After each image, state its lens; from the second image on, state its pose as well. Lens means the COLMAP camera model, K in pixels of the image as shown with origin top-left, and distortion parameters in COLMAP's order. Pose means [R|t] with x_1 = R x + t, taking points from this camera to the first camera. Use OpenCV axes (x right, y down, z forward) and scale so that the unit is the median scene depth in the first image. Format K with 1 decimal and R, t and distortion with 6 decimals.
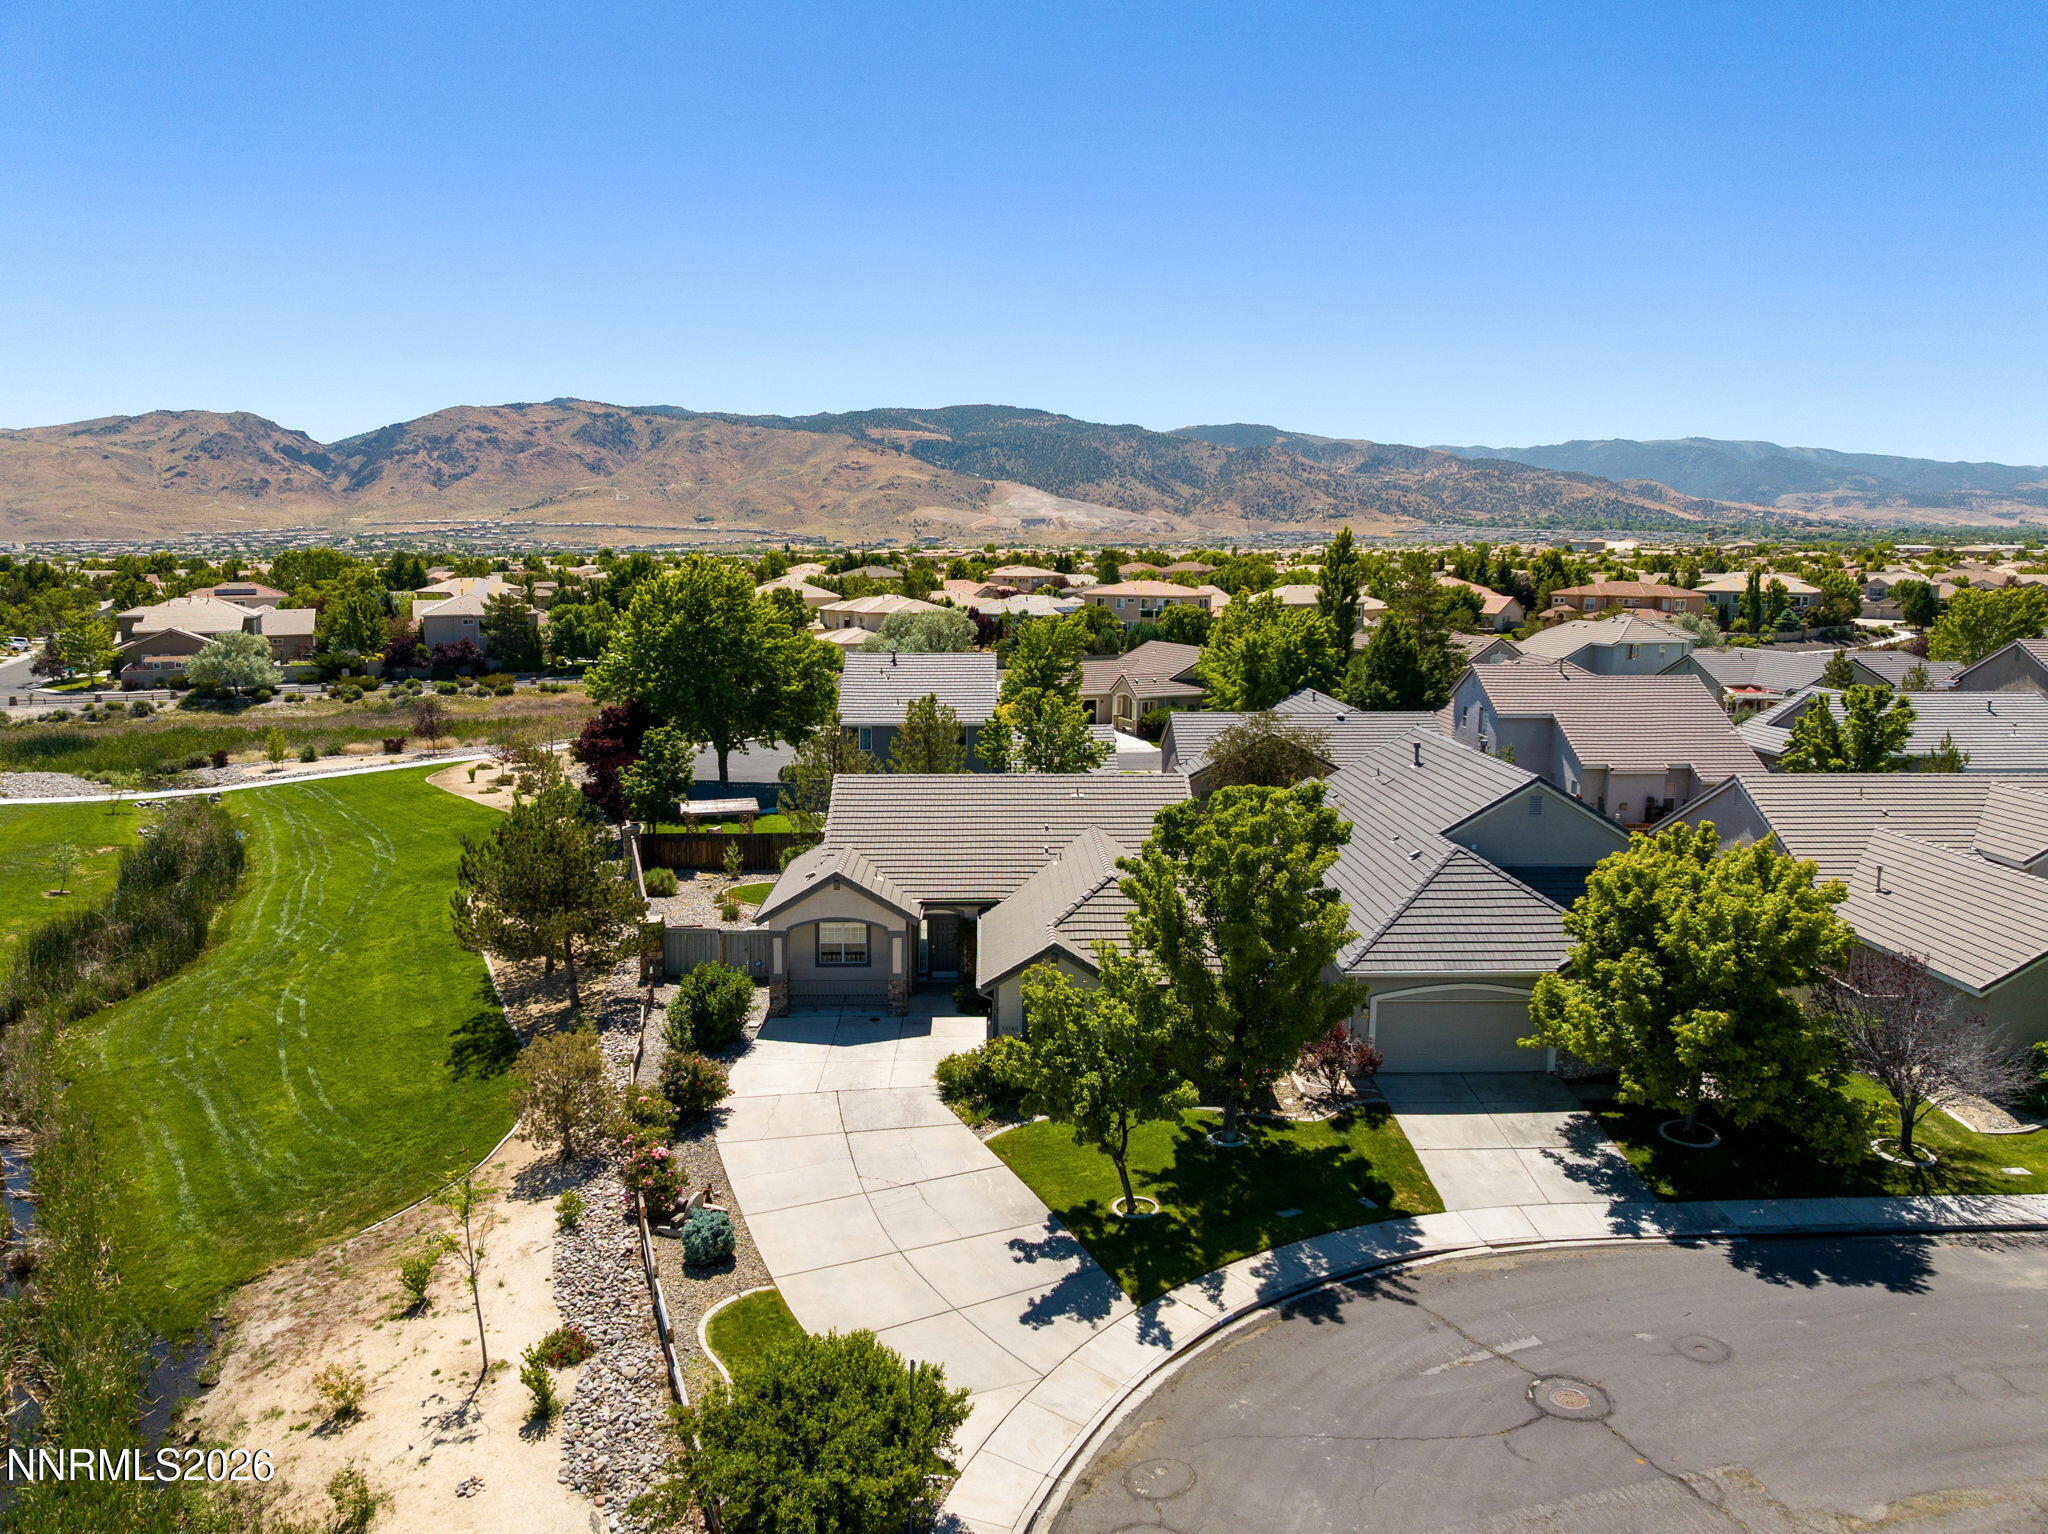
lens RADIAL K [[1467.8, 0, 1045.1], [0, 1467.8, 769.5], [0, 0, 1]] dist [-0.030873, -0.012788]
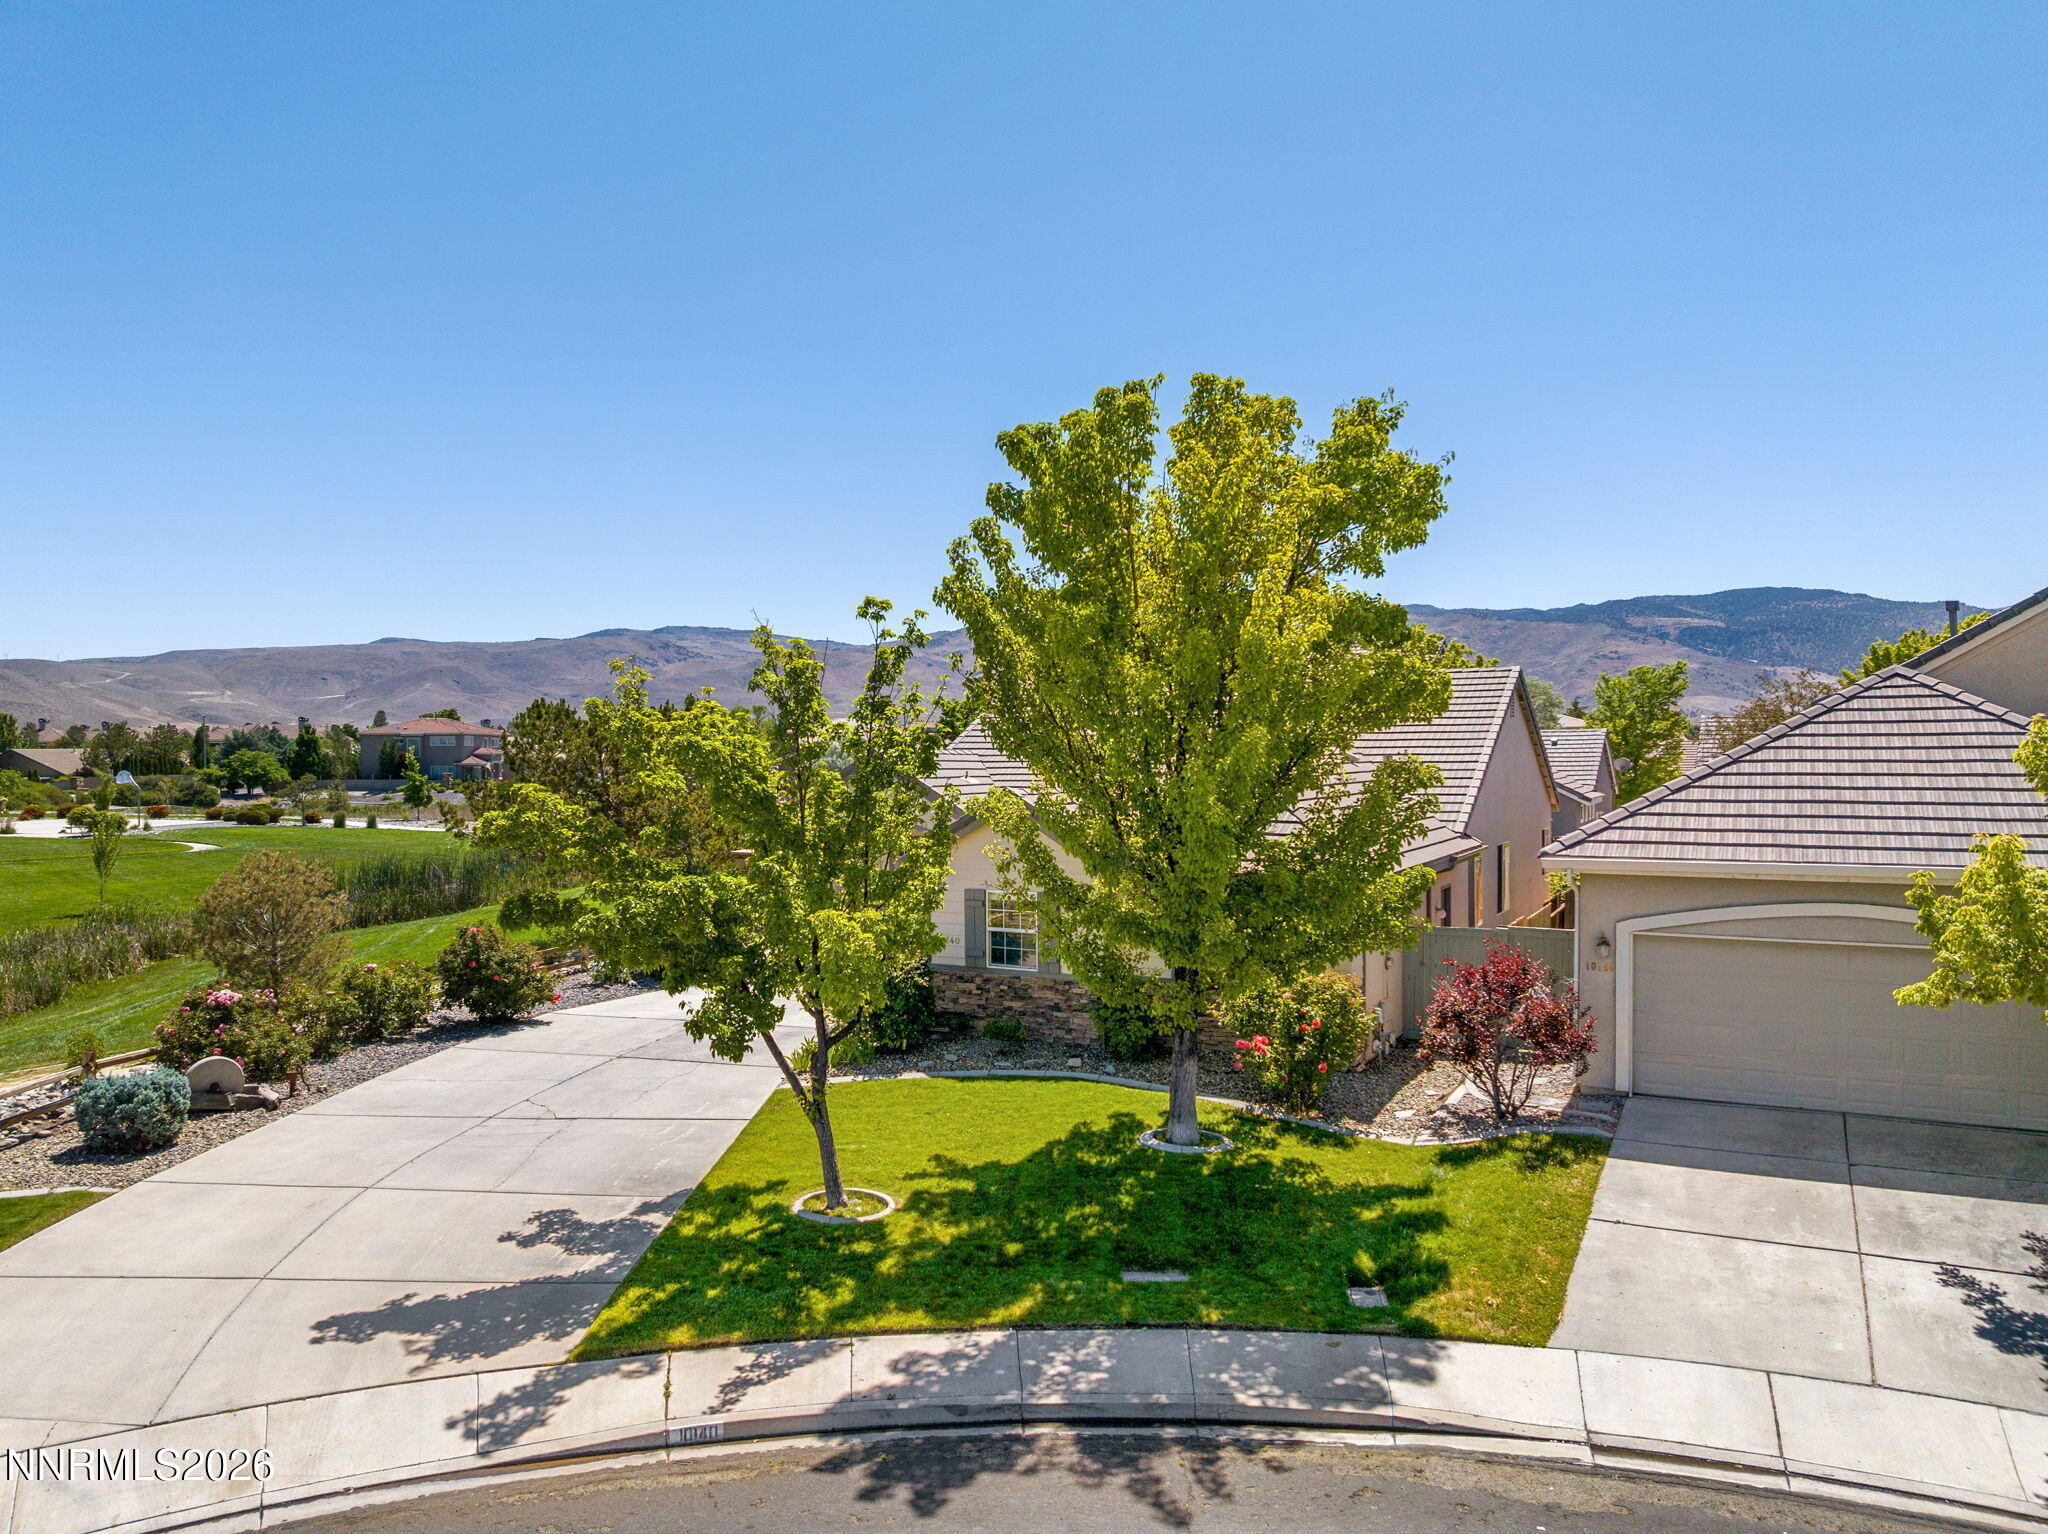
lens RADIAL K [[1471.4, 0, 1024.0], [0, 1471.4, 767.0], [0, 0, 1]] dist [-0.036639, -0.010219]
pose [[0.870286, -0.001159, -0.492546, 0.132526], [-0.066340, 0.990610, -0.119548, 0.080780], [0.488059, 0.136716, 0.862037, 0.228954]]
